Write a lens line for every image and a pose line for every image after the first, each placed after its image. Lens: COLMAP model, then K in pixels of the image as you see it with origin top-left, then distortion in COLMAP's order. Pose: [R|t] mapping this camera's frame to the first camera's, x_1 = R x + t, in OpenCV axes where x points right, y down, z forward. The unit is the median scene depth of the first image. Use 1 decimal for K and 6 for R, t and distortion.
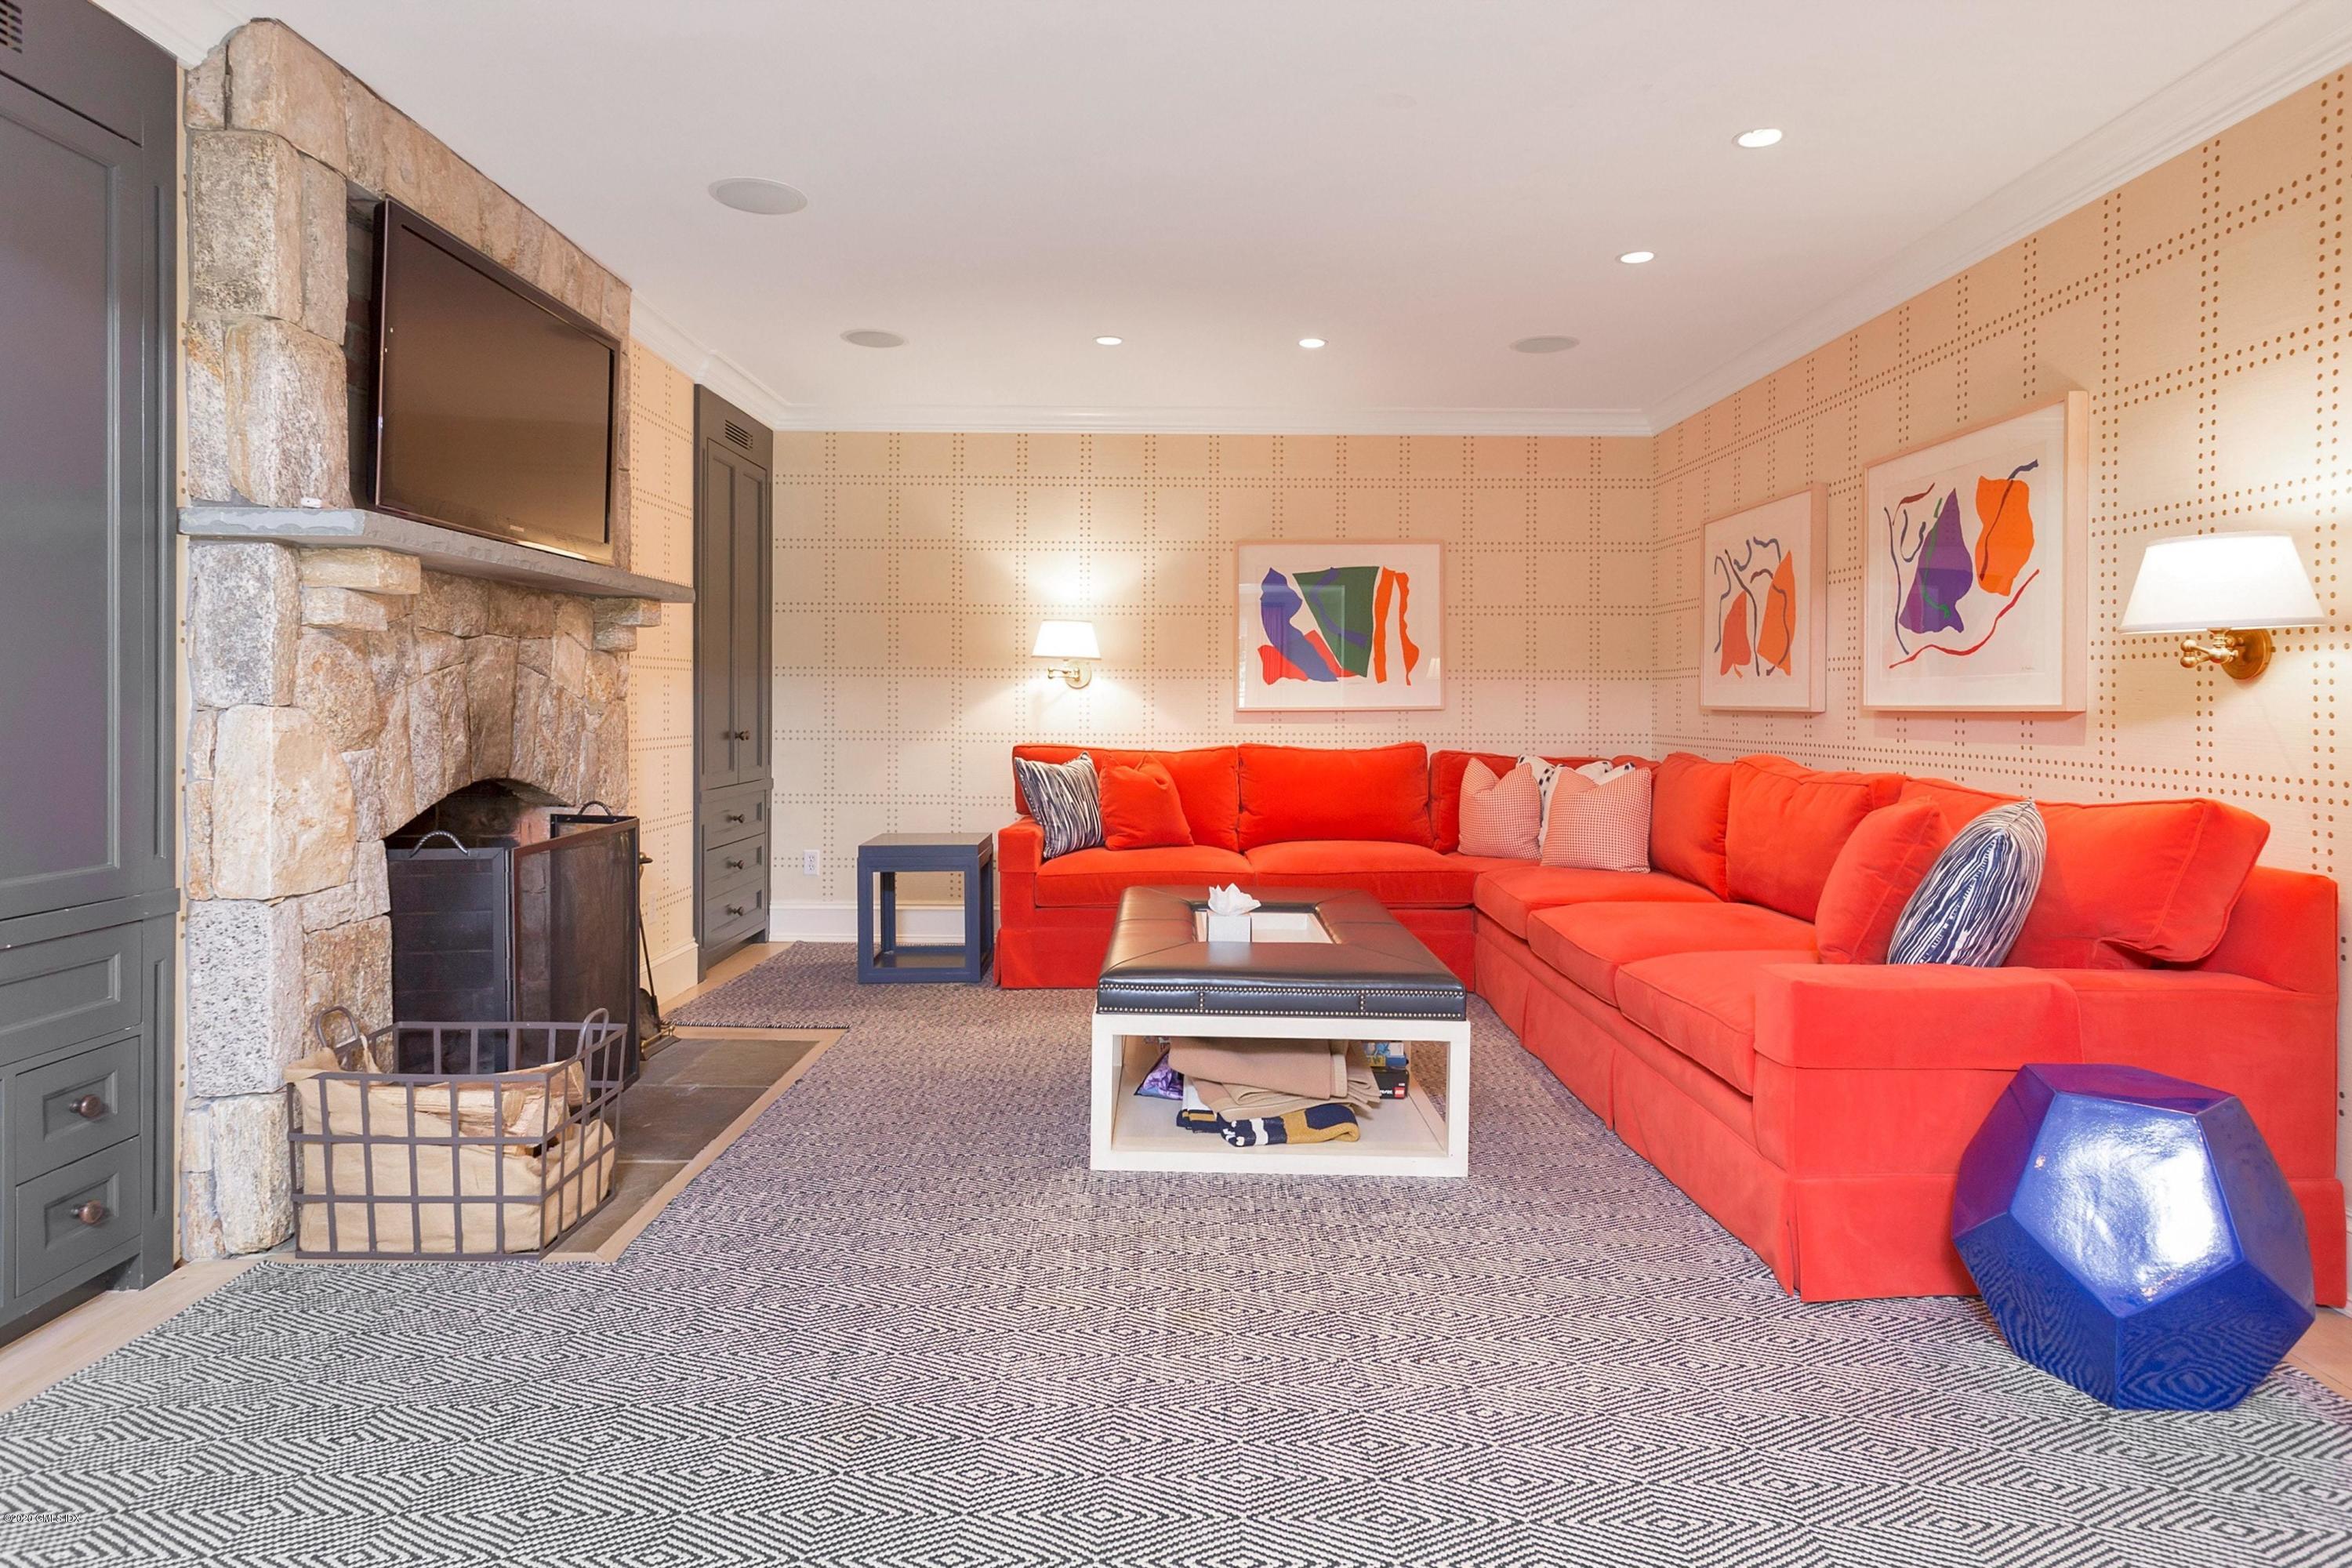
lens RADIAL K [[1387.4, 0, 1090.3], [0, 1387.4, 711.5], [0, 0, 1]] dist [-0.000737, 0.003727]
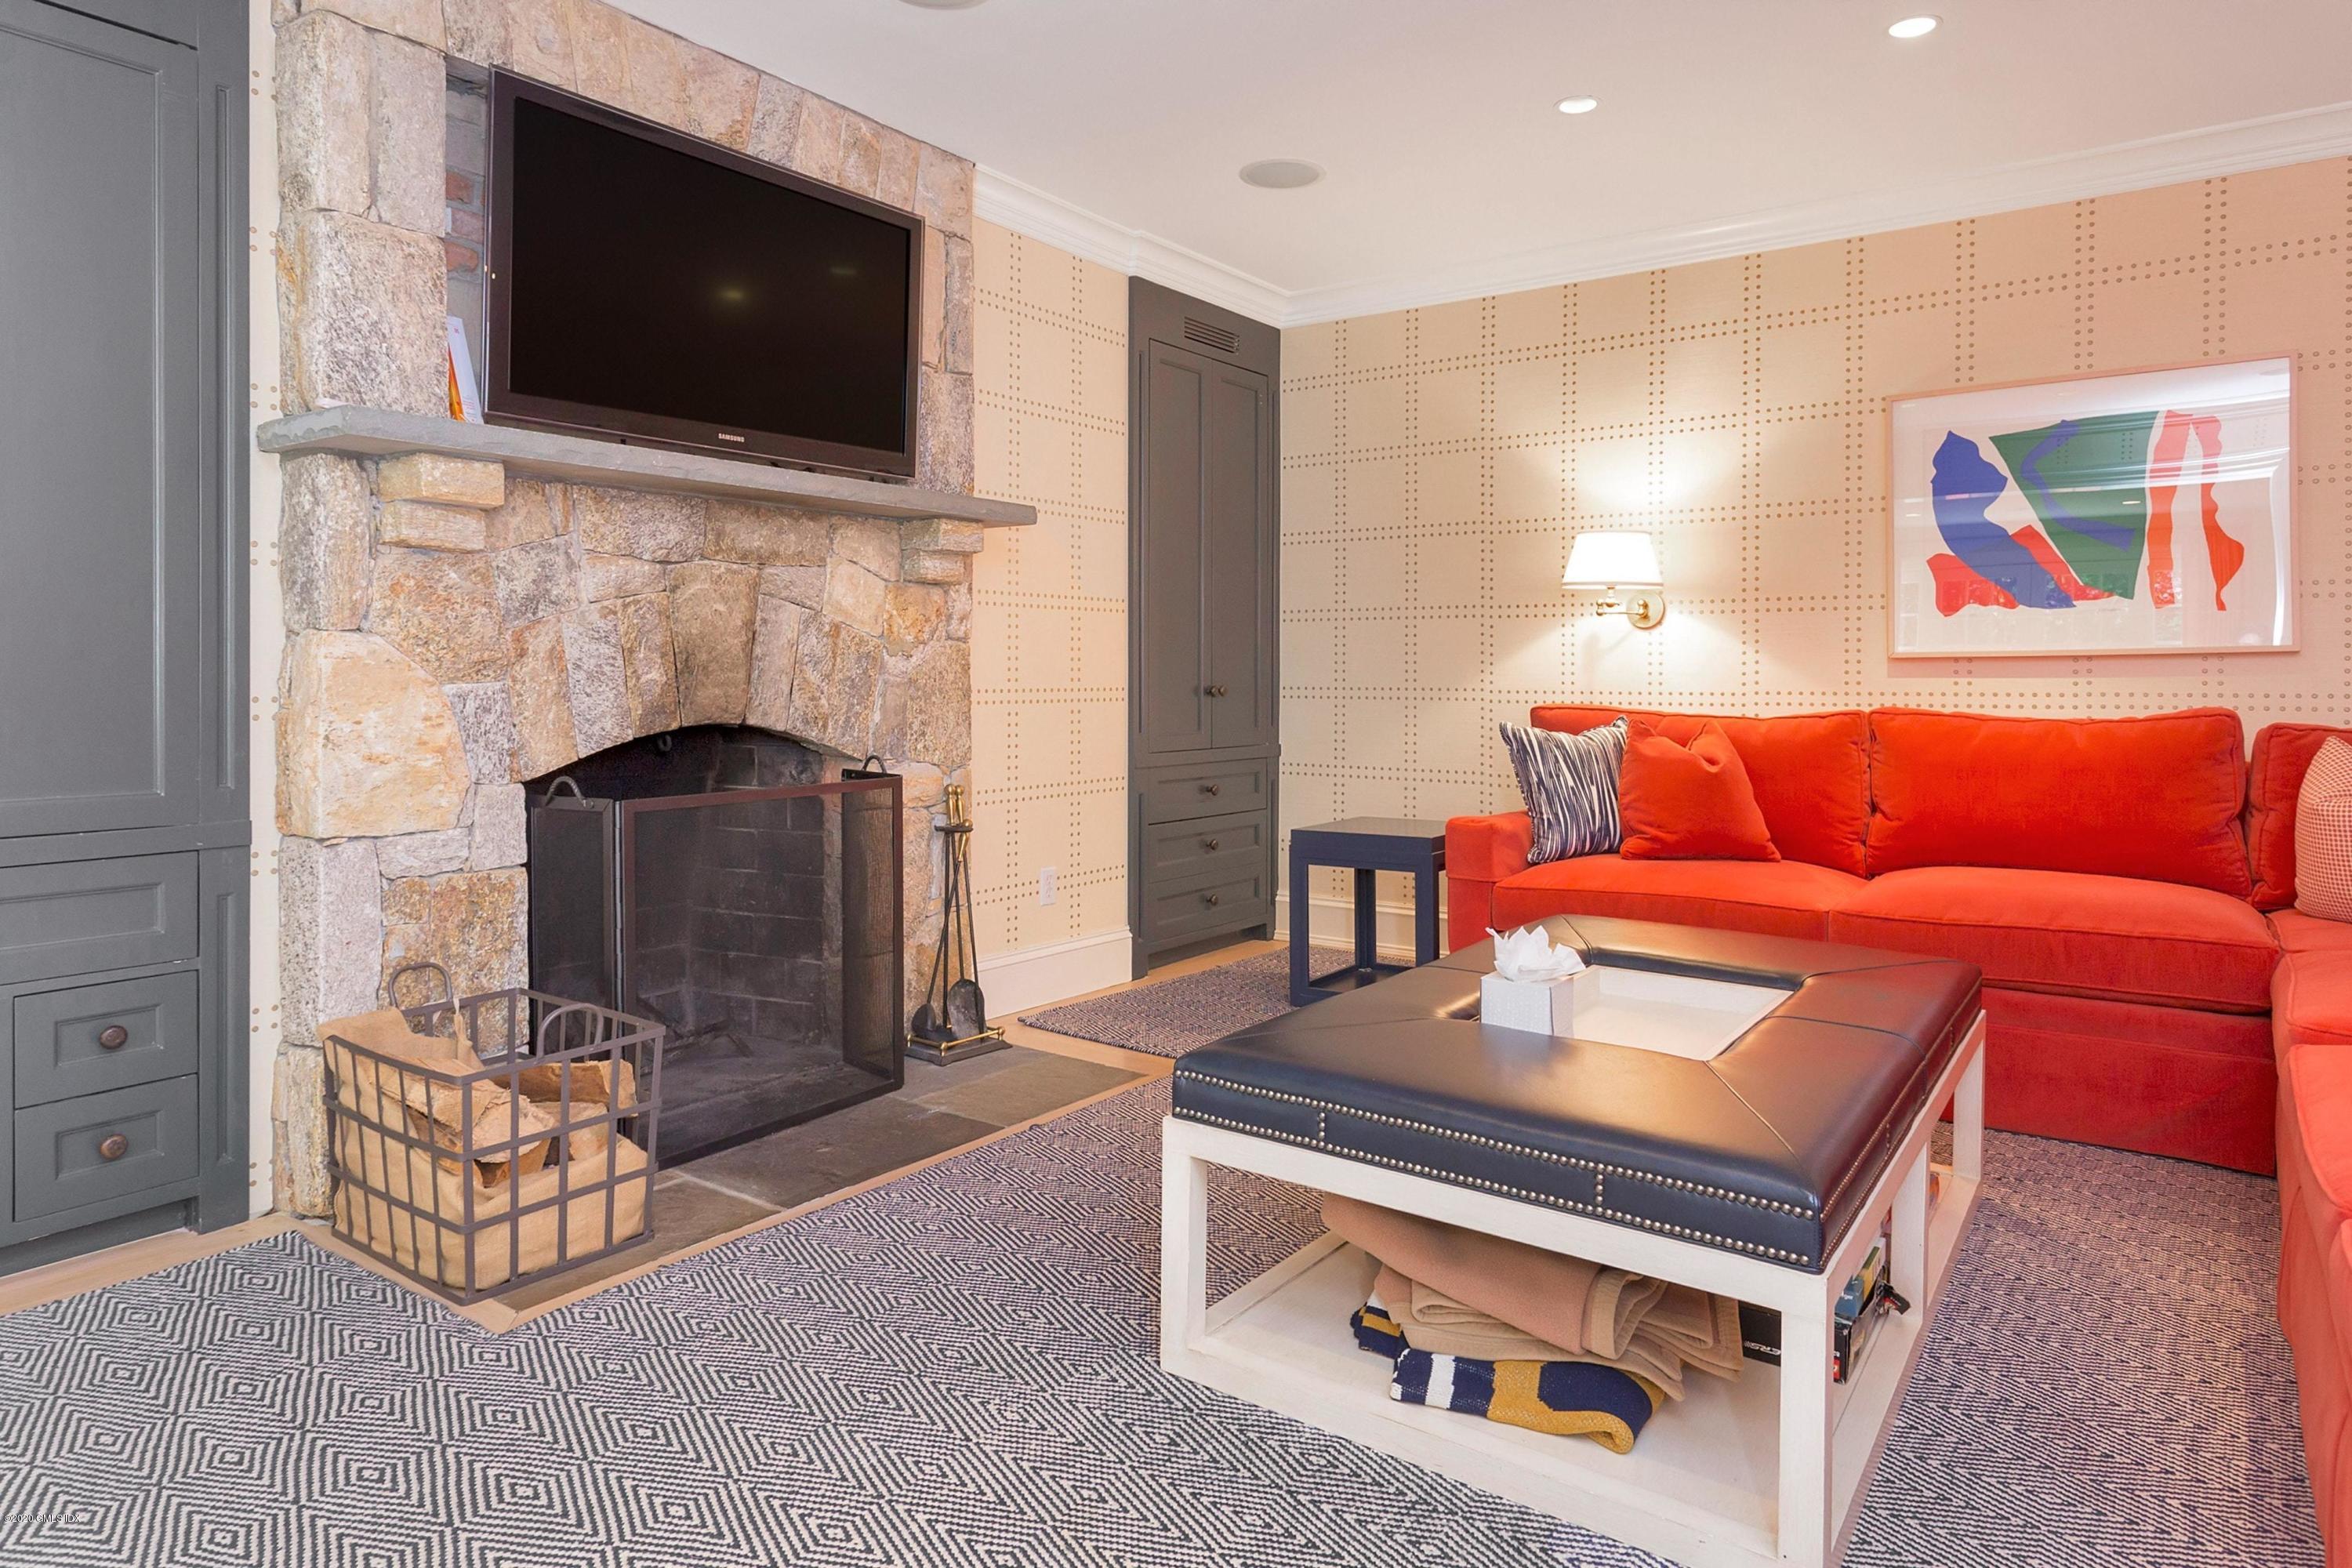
lens RADIAL K [[1387.4, 0, 1188.4], [0, 1387.4, 684.6], [0, 0, 1]] dist [-0.000737, 0.003727]
pose [[0.822492, 0.001410, -0.568775, 0.225416], [-0.005348, 0.999972, -0.005254, 0.018838], [0.568752, 0.007363, 0.822476, 0.312442]]
